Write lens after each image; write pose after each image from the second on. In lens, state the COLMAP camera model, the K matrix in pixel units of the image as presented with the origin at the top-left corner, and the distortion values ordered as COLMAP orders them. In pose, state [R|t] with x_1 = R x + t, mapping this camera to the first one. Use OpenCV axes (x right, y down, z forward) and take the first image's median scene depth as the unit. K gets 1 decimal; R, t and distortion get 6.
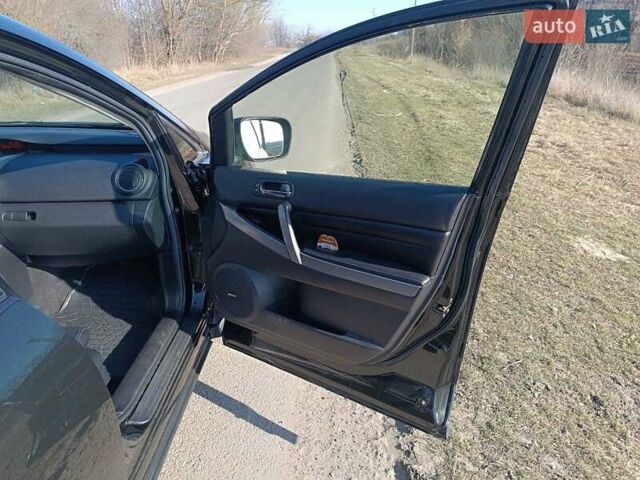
lens RADIAL K [[458.2, 0, 319.5], [0, 458.2, 235.4], [0, 0, 1]] dist [0.038189, -0.054626]
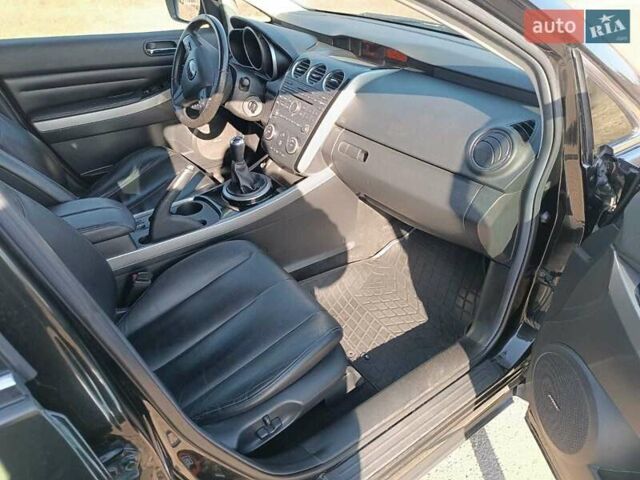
lens RADIAL K [[458.2, 0, 325.2], [0, 458.2, 235.0], [0, 0, 1]] dist [0.038189, -0.054626]
pose [[0.616207, 0.449052, -0.647025, -0.086486], [-0.312544, 0.893498, 0.322454, -0.145825], [0.722914, 0.003526, 0.690929, 0.383799]]
